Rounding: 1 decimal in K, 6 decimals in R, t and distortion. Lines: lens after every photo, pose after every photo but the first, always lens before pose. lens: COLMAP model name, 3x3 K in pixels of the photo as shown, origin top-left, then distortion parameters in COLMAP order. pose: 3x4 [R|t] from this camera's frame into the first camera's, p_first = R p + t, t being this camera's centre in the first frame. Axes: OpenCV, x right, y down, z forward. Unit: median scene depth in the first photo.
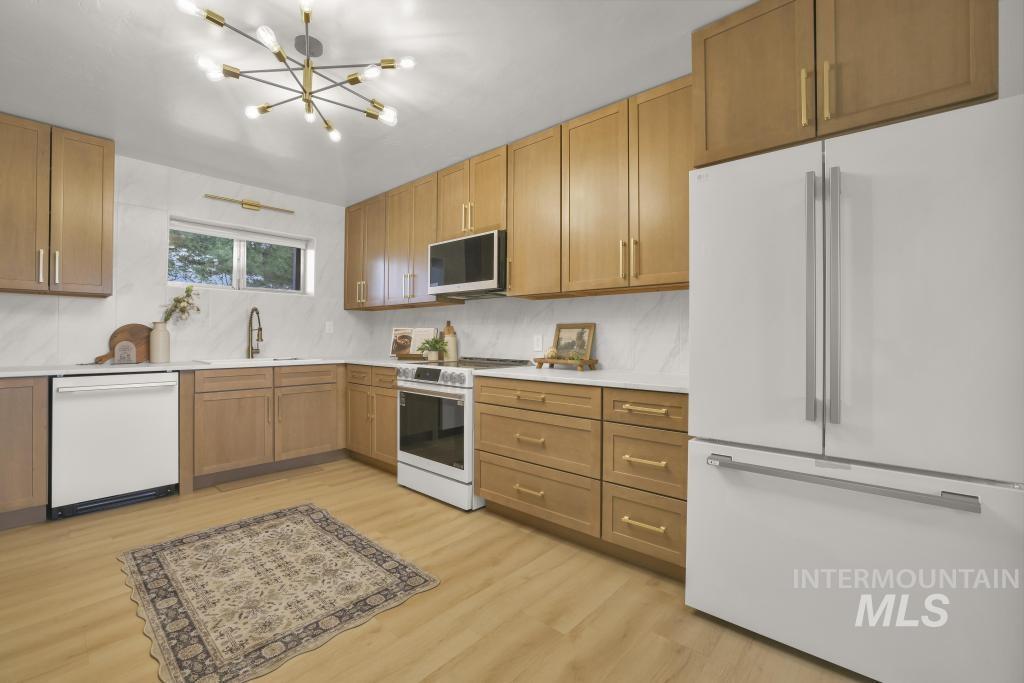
lens RADIAL K [[434.8, 0, 513.3], [0, 434.8, 336.8], [0, 0, 1]] dist [-0.012953, 0.000677]
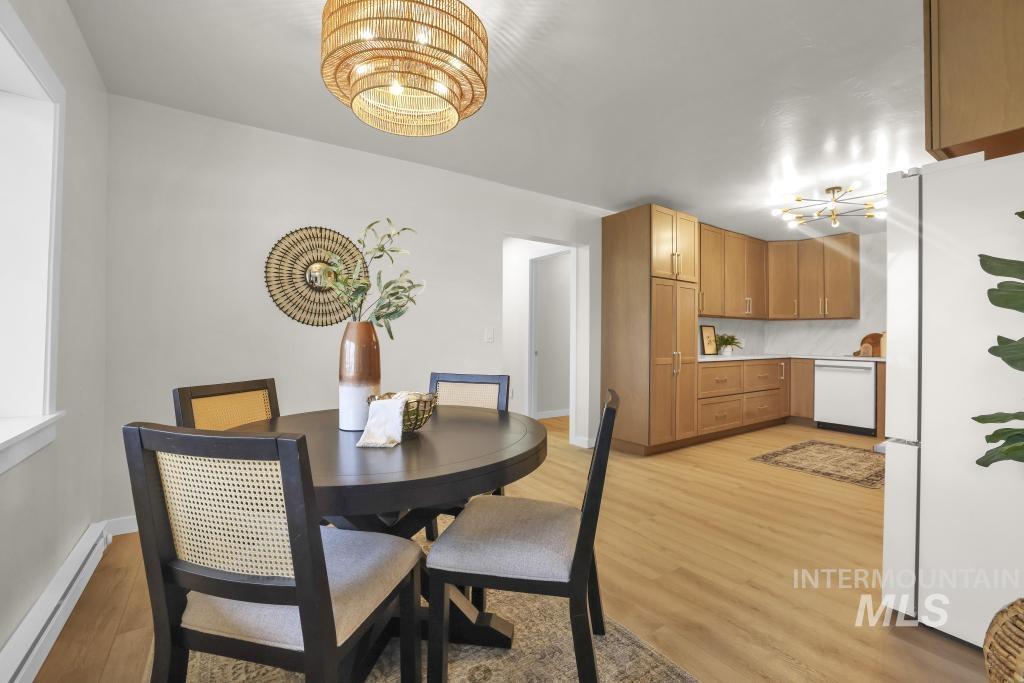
lens RADIAL K [[434.8, 0, 518.8], [0, 434.8, 334.4], [0, 0, 1]] dist [-0.012953, 0.000677]
pose [[-0.210425, -0.010770, -0.977551, 1.073700], [-0.004776, 0.999939, -0.009989, -0.001946], [0.977598, 0.002567, -0.210464, 0.008471]]
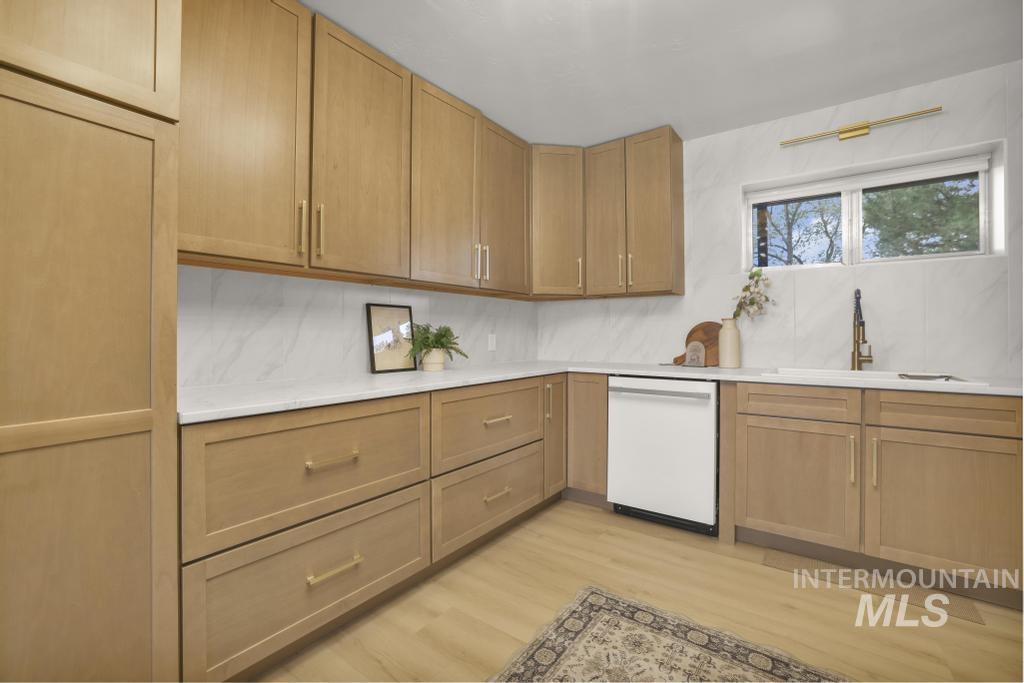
lens RADIAL K [[434.8, 0, 510.1], [0, 434.8, 331.3], [0, 0, 1]] dist [-0.012953, 0.000677]
pose [[0.096687, -0.010099, -0.995264, -0.030620], [0.004981, 0.999941, -0.009663, -0.004283], [0.995302, -0.004023, 0.096732, 0.526313]]
